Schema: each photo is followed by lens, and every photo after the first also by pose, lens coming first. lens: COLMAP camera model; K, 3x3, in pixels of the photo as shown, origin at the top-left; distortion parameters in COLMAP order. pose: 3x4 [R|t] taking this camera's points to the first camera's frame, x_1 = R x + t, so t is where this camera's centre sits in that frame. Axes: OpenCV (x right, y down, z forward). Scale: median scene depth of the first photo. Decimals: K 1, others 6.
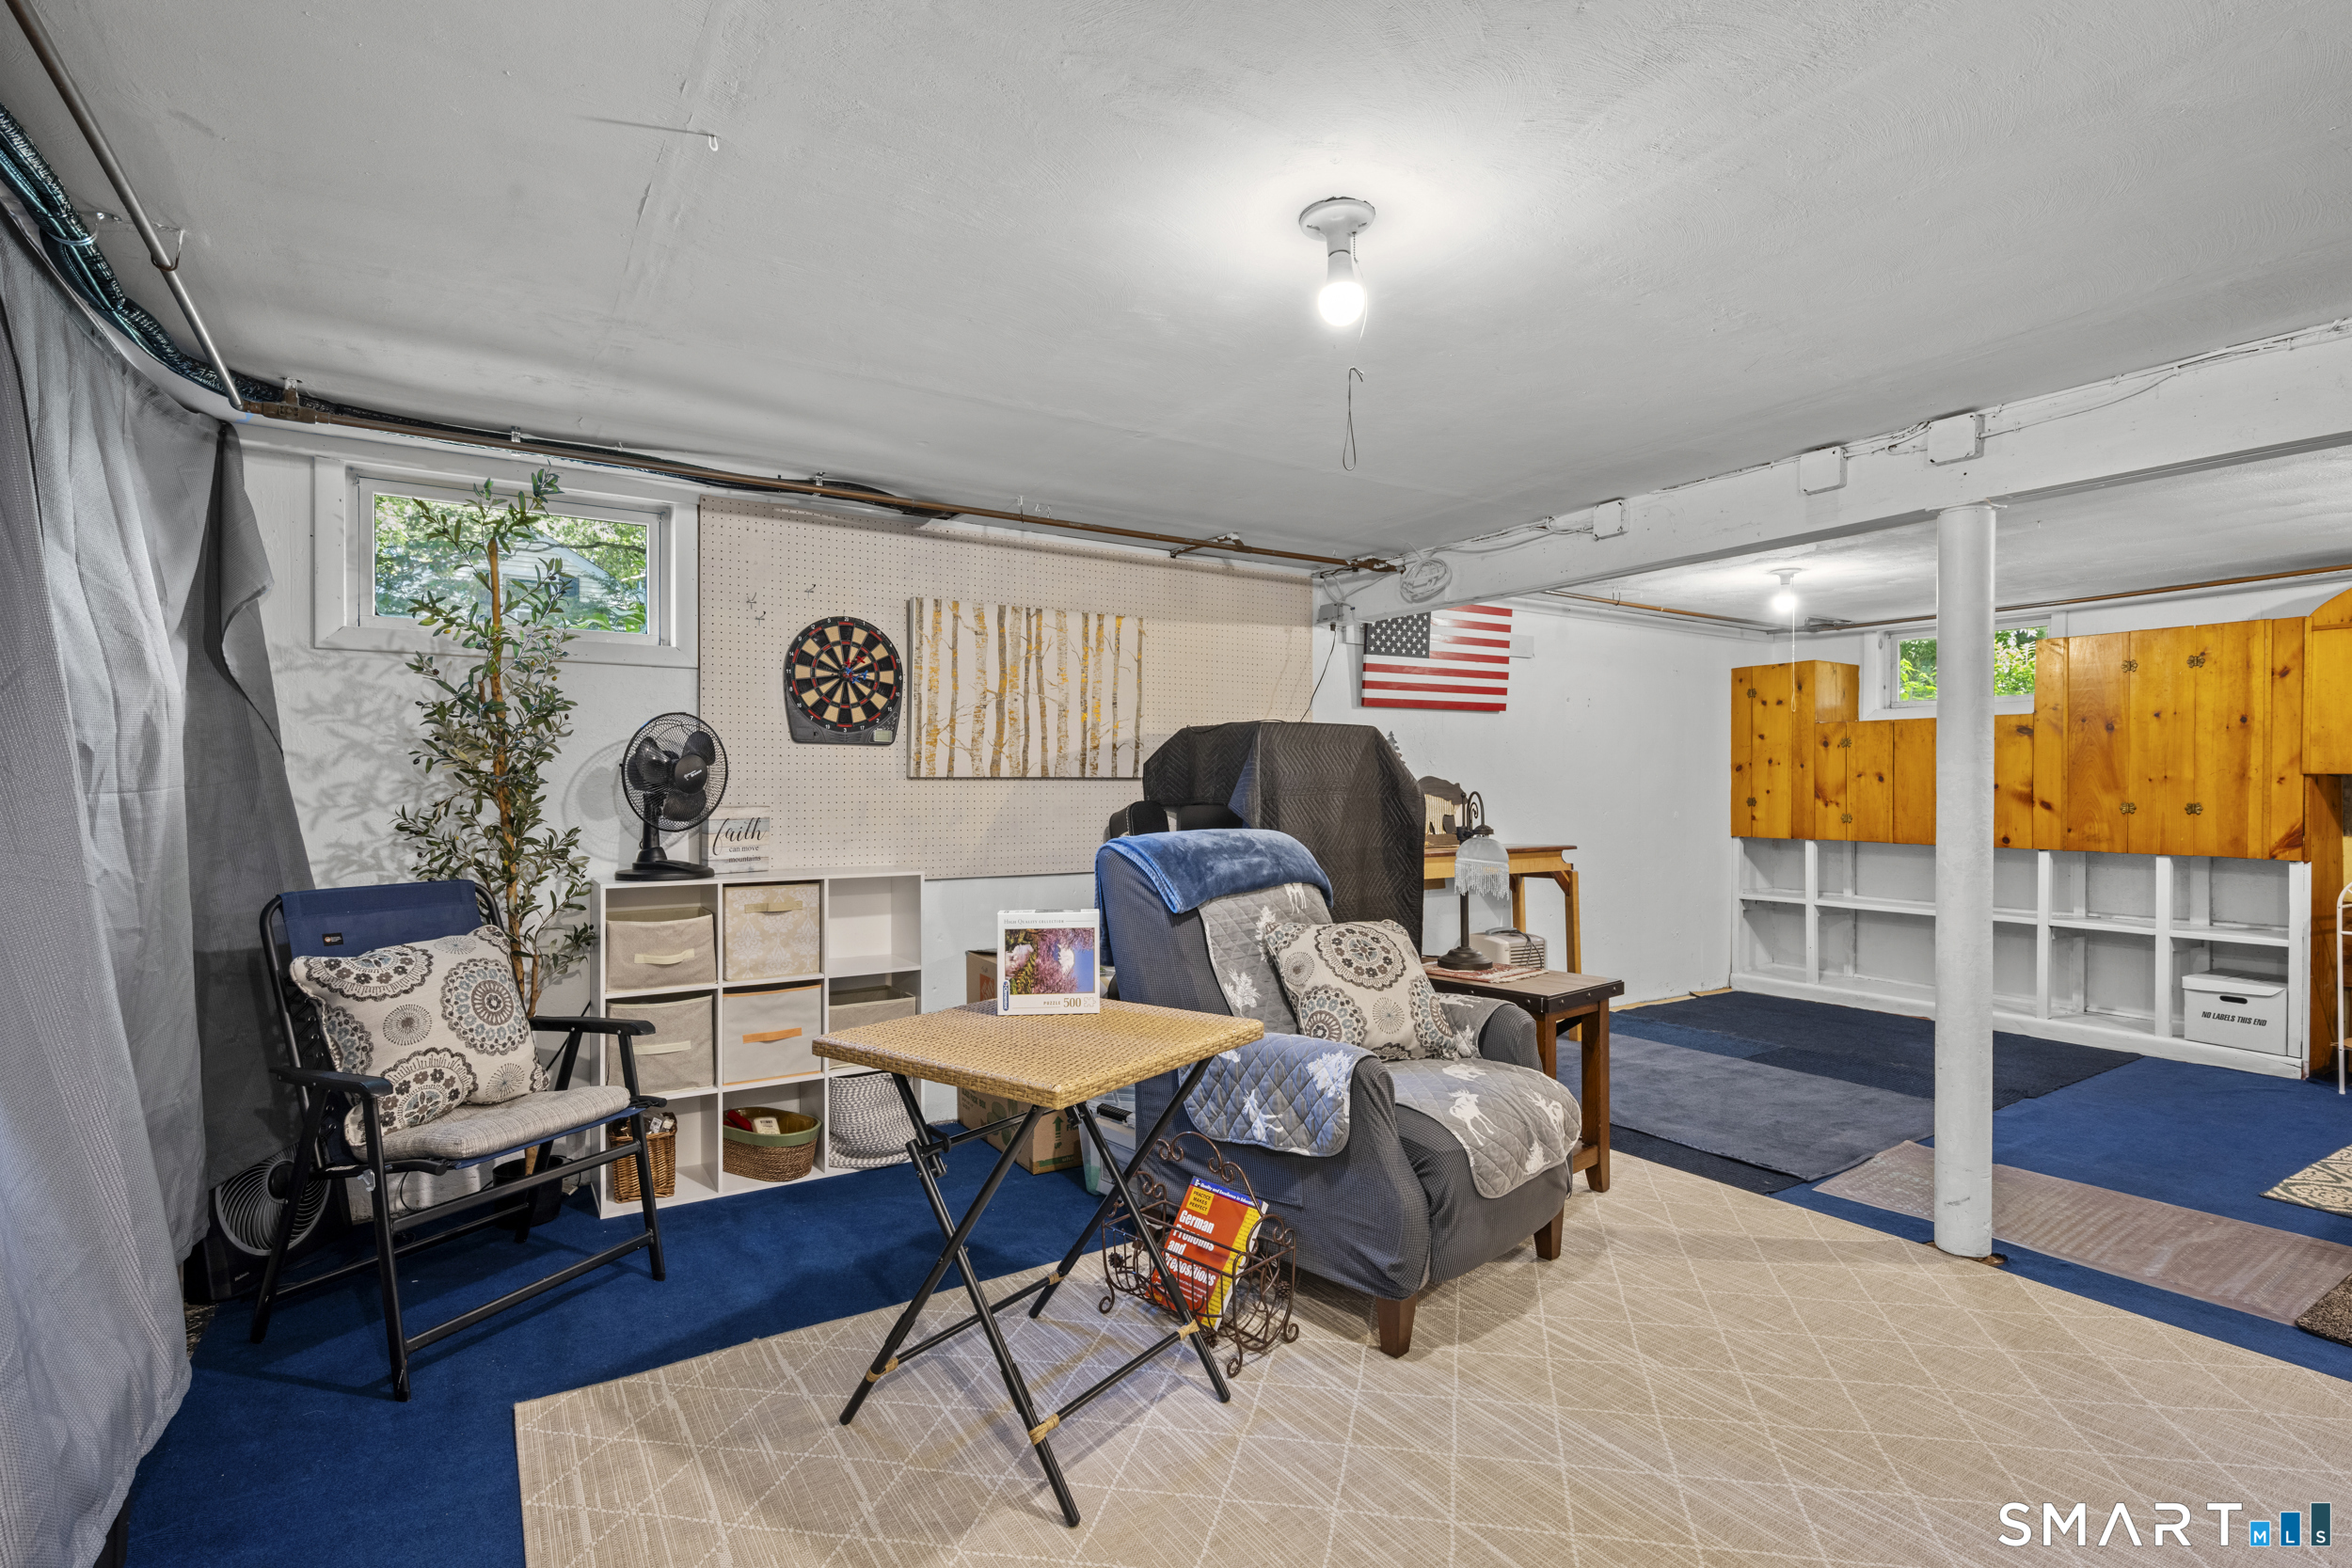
lens RADIAL K [[1066.3, 0, 1179.9], [0, 1066.3, 785.7], [0, 0, 1]] dist [-0.002082, -0.000586]
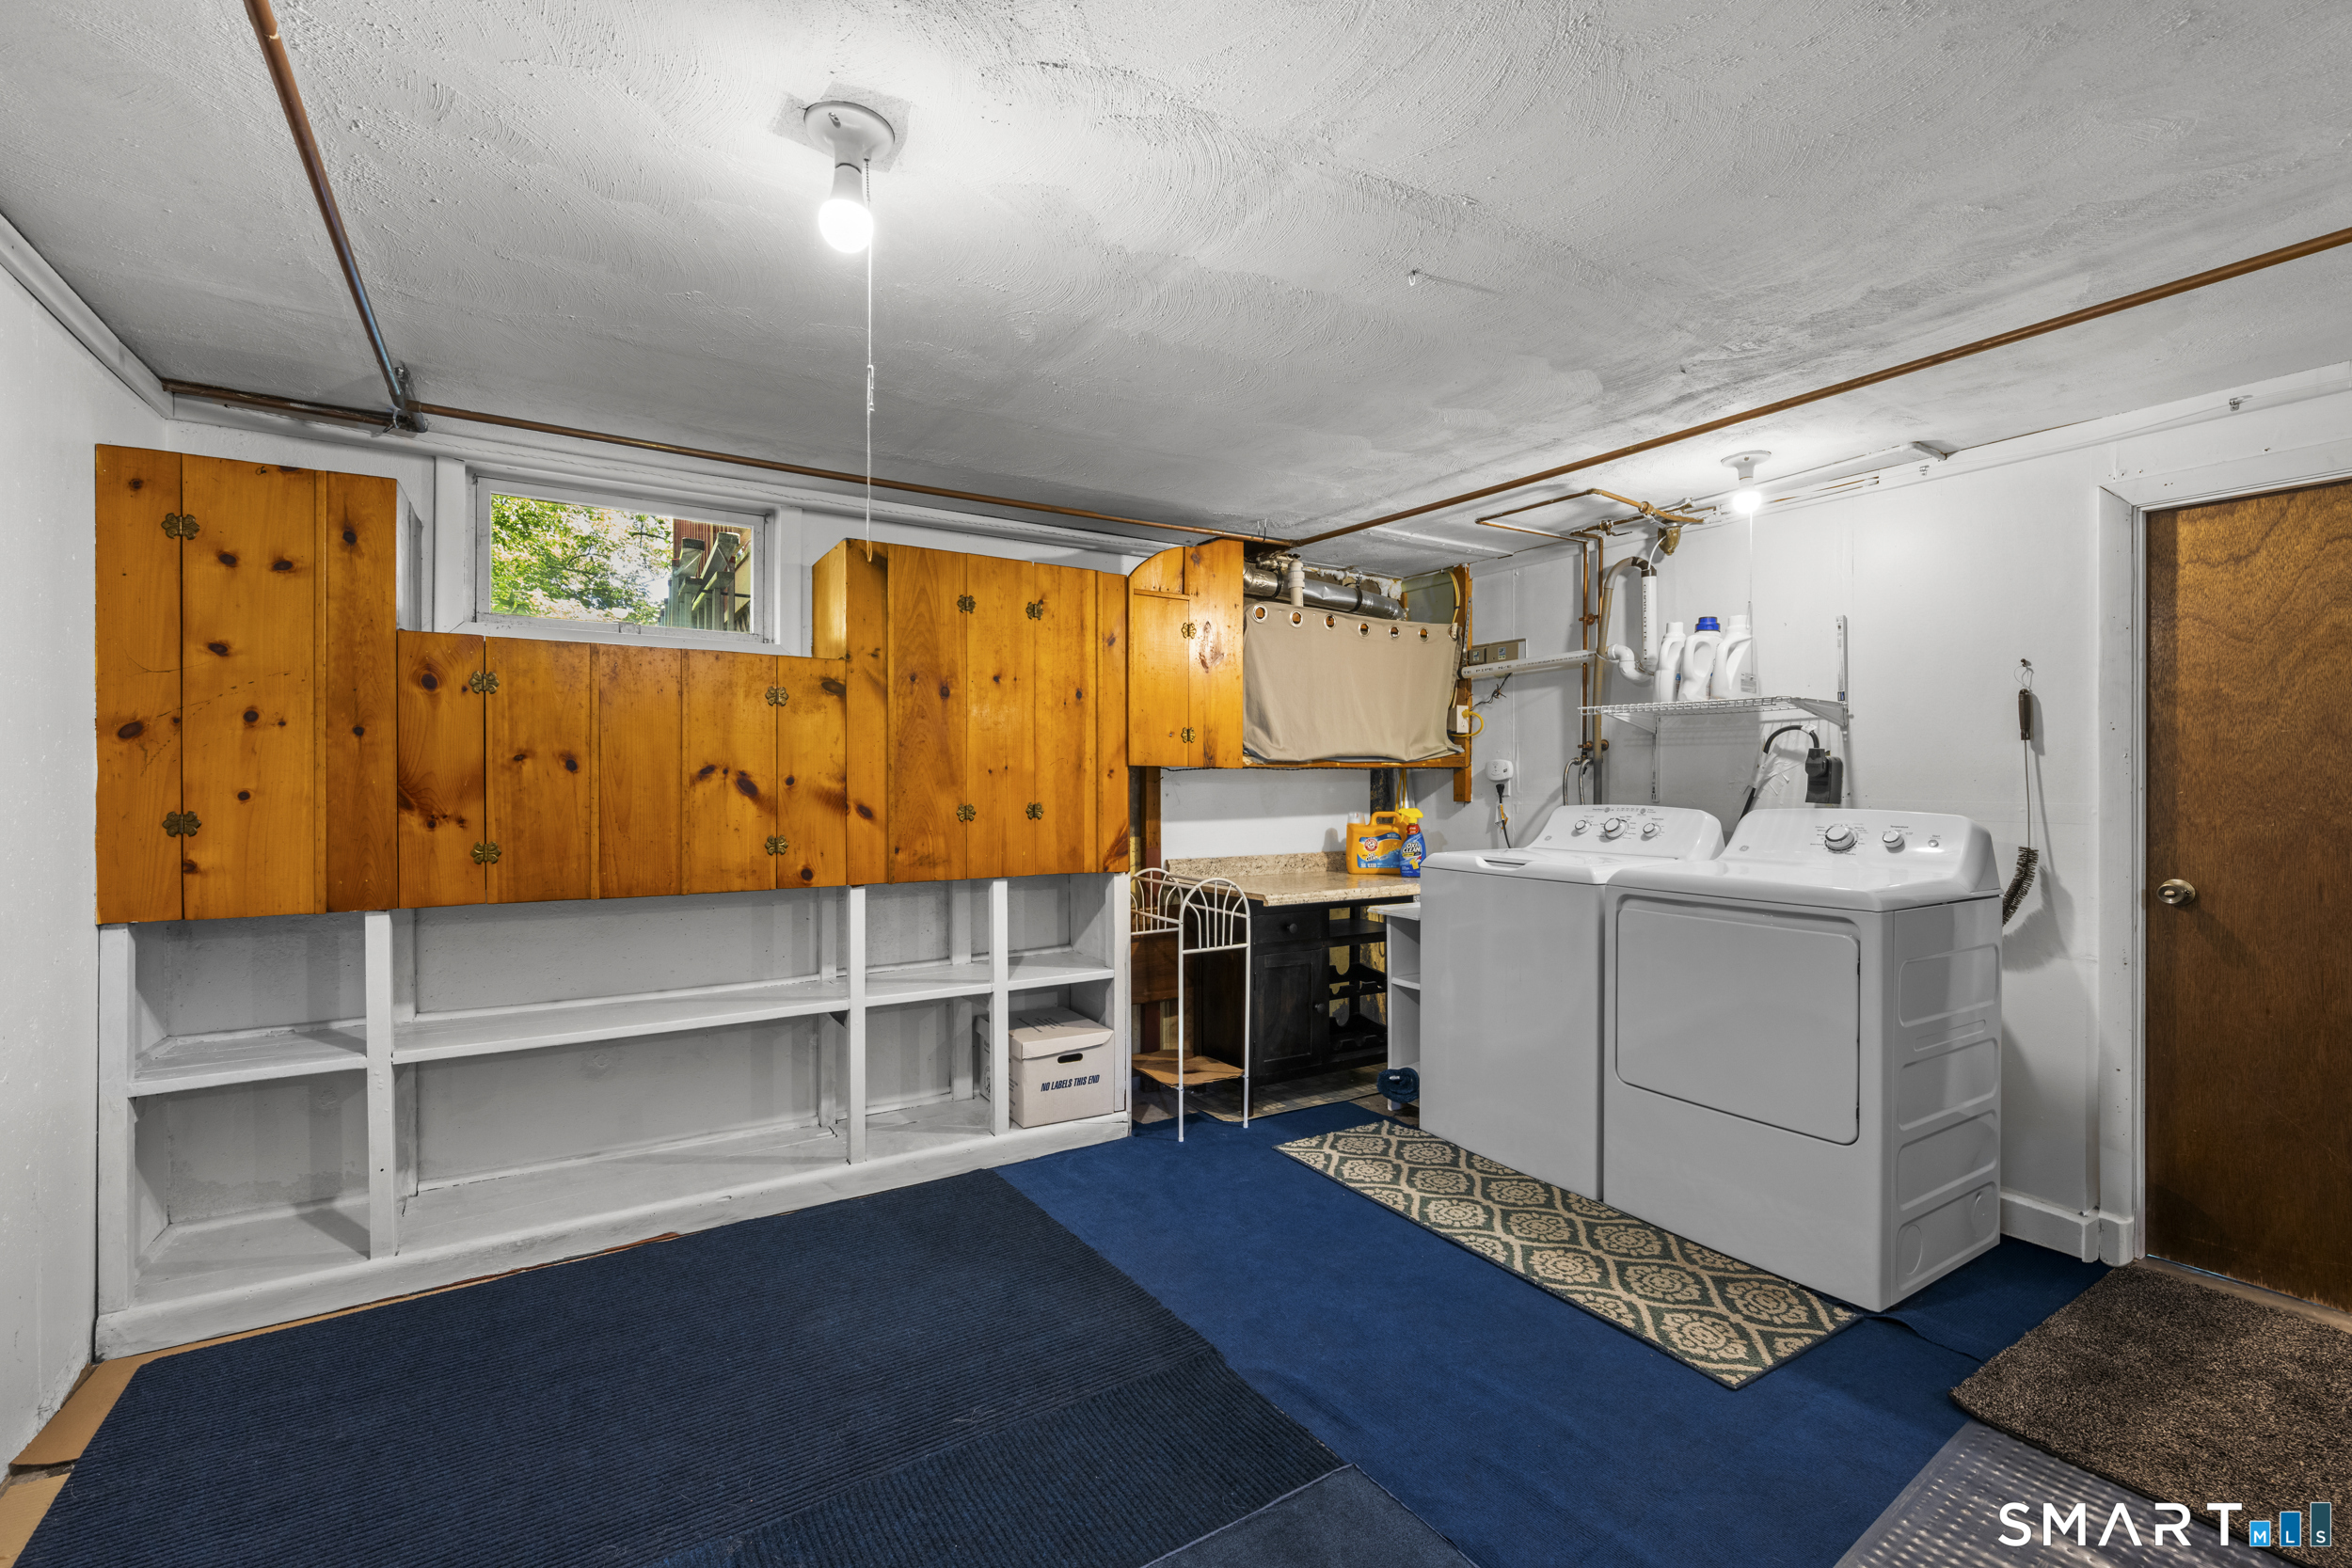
lens RADIAL K [[998.0, 0, 1181.8], [0, 998.0, 789.7], [0, 0, 1]] dist [0.002586, 0.000048]
pose [[-0.002057, -0.002299, 0.999995, 0.248698], [0.004305, 0.999988, 0.002308, 0.005314], [-0.999989, 0.004310, -0.002047, 0.849382]]
